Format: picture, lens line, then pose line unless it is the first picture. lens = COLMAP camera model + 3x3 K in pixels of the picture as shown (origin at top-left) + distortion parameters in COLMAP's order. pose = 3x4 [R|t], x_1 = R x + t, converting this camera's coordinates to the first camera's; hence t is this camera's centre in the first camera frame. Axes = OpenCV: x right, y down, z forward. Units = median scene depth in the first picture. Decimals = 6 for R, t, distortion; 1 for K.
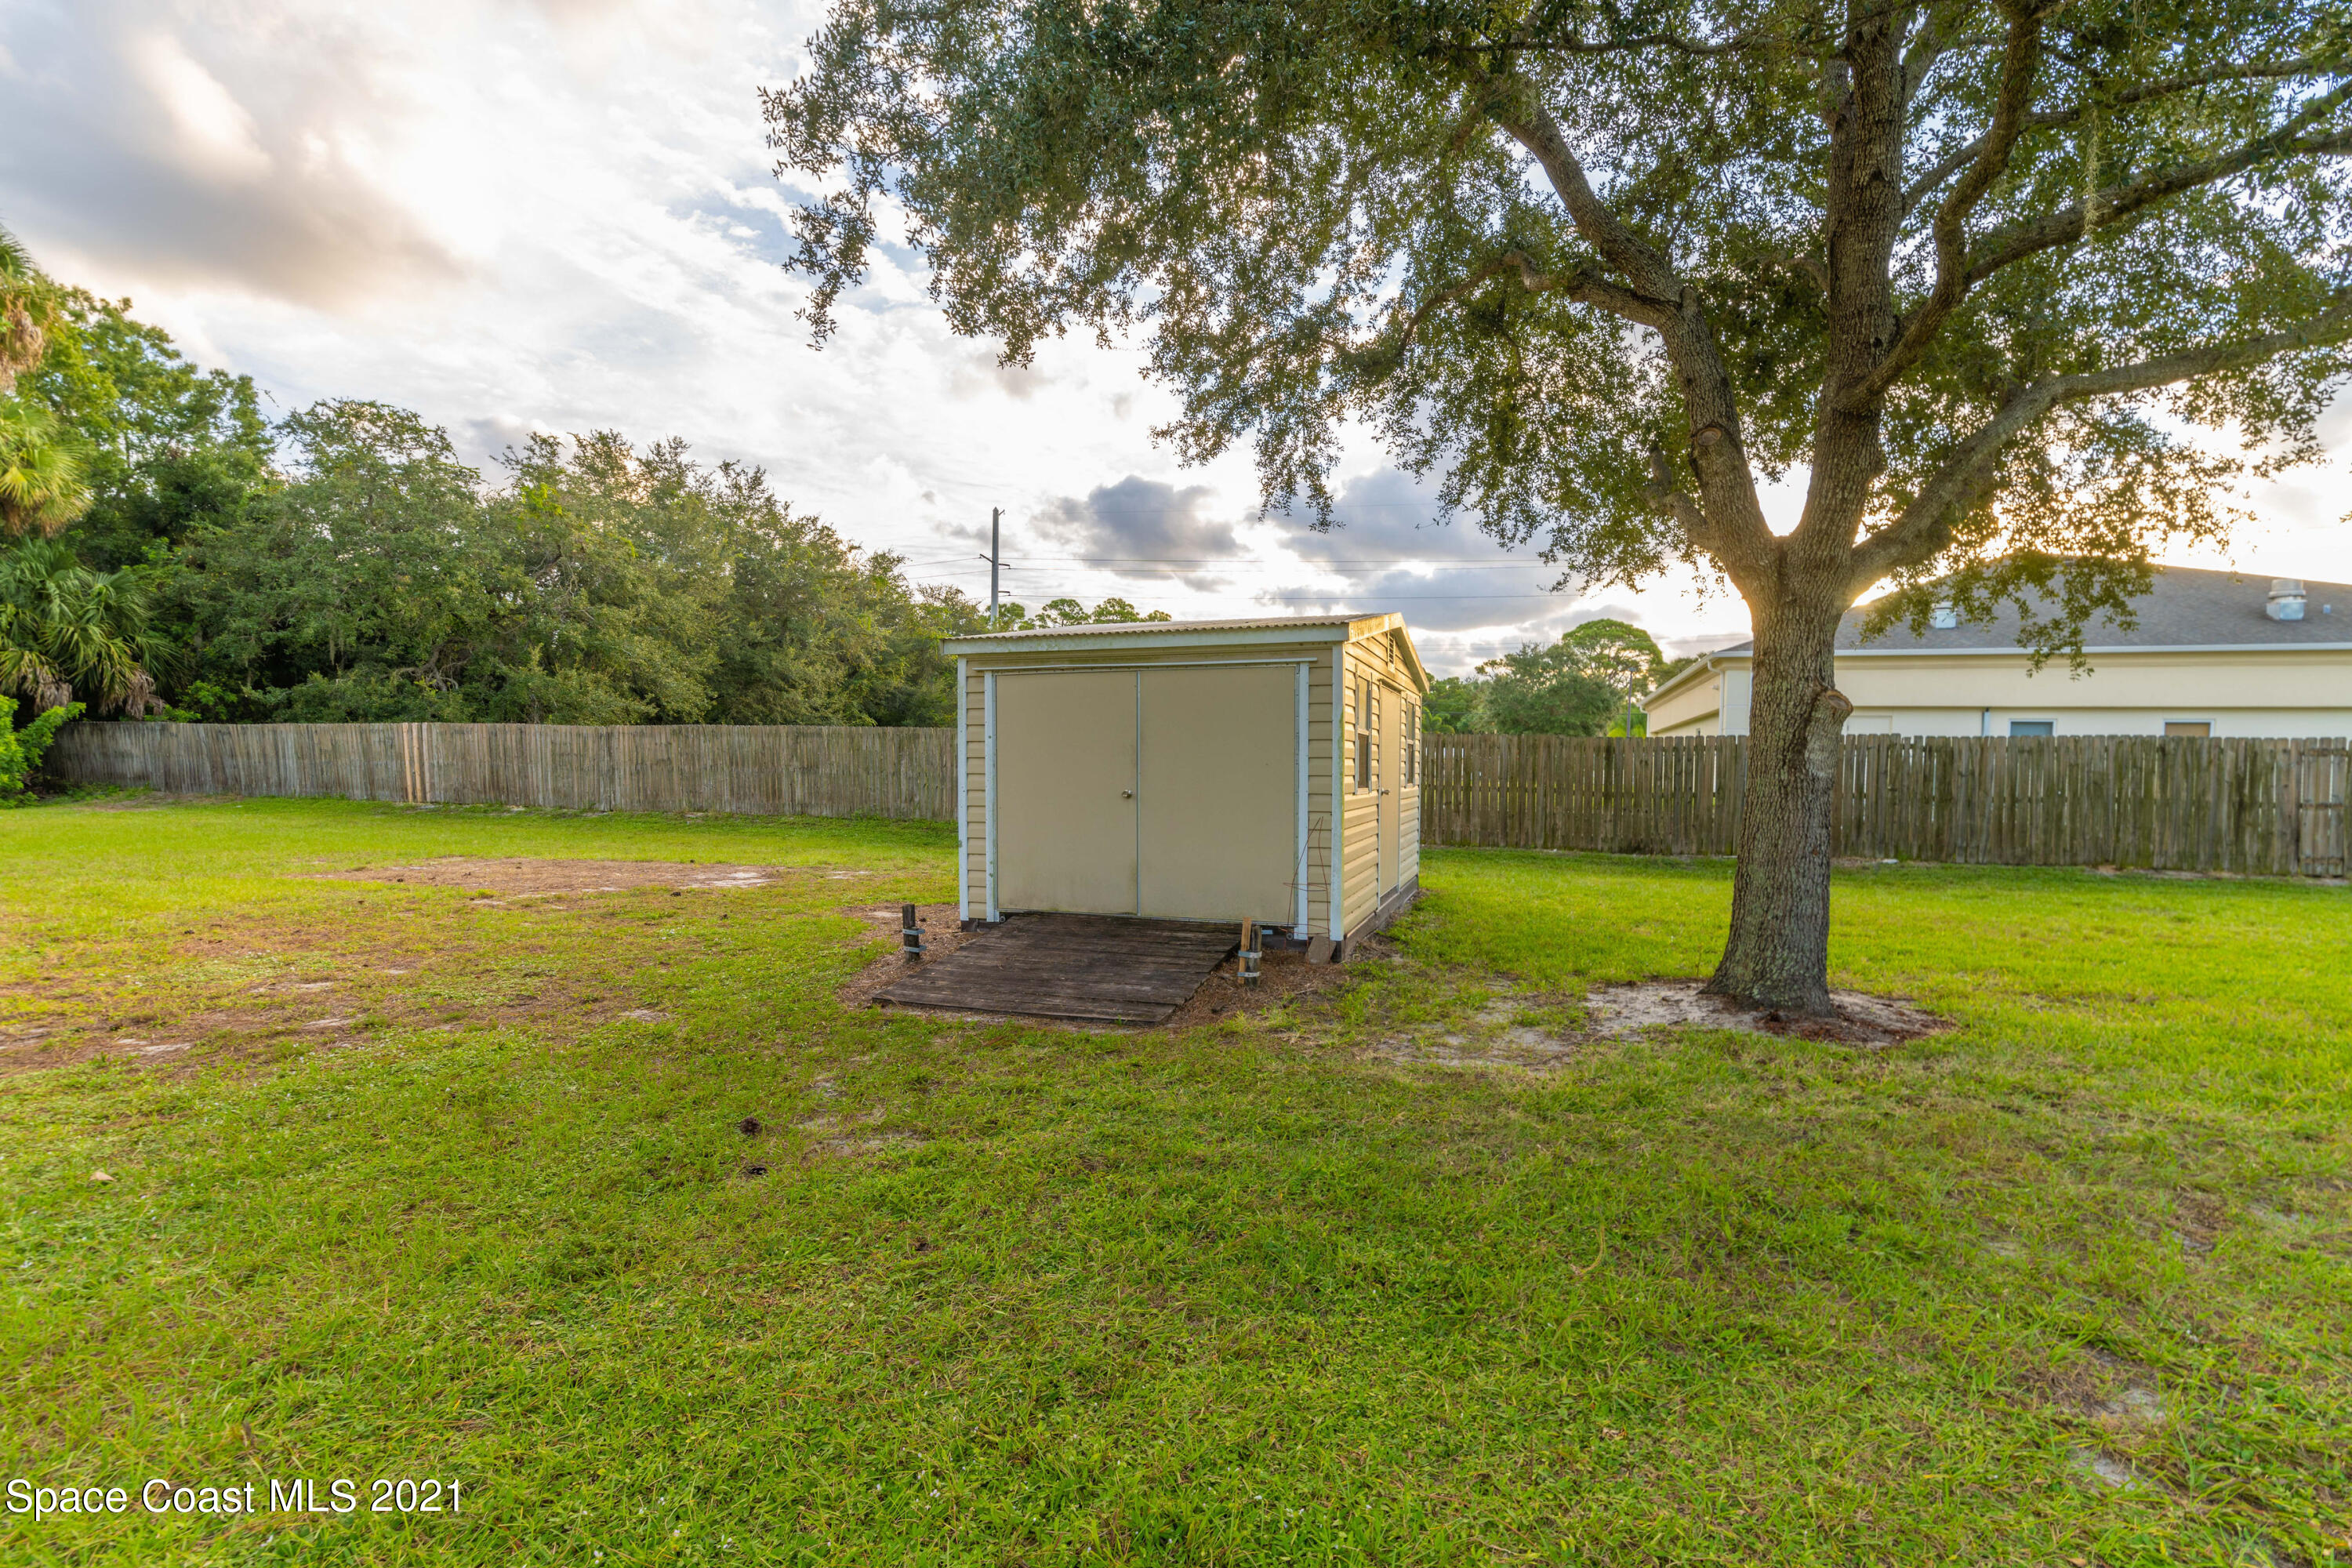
lens RADIAL K [[1061.5, 0, 1152.9], [0, 1061.5, 799.2], [0, 0, 1]] dist [-0.001233, 0.000639]
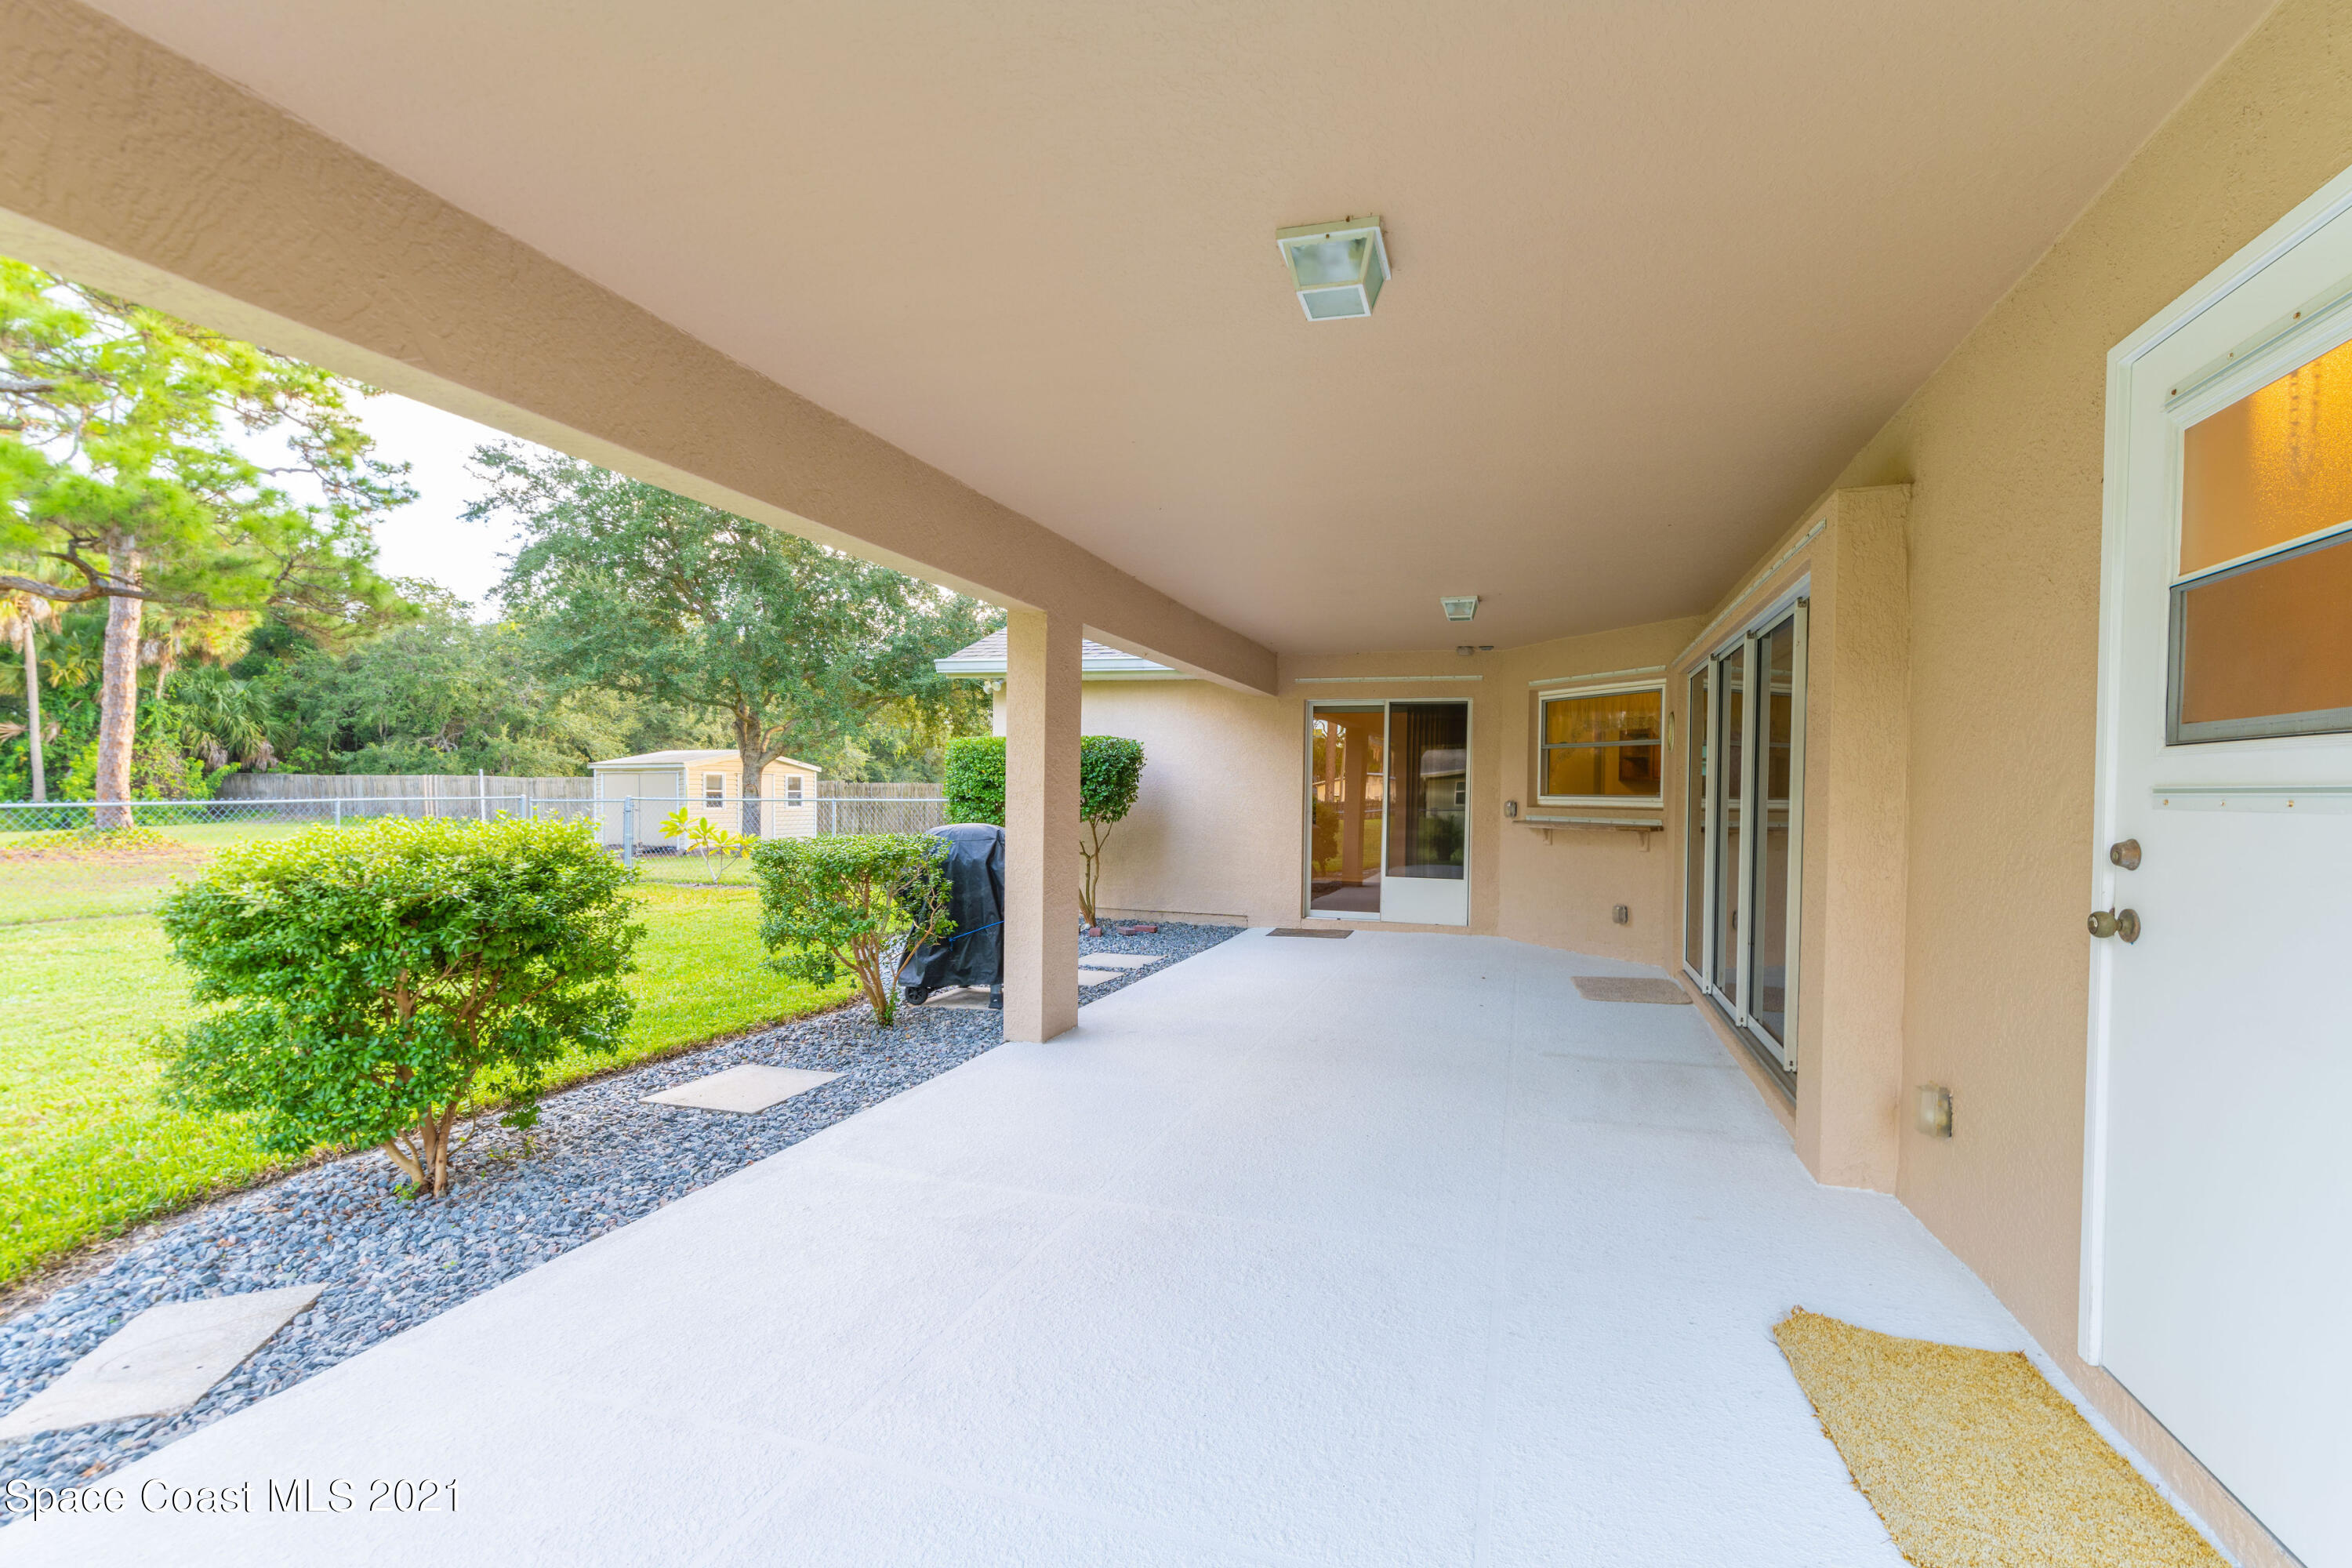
lens RADIAL K [[1061.5, 0, 1152.9], [0, 1061.5, 799.2], [0, 0, 1]] dist [-0.001233, 0.000639]
pose [[0.999952, -0.002421, -0.009503, 0.444011], [0.002206, 0.999743, -0.022548, 0.008967], [0.009555, 0.022526, 0.999701, -0.638732]]
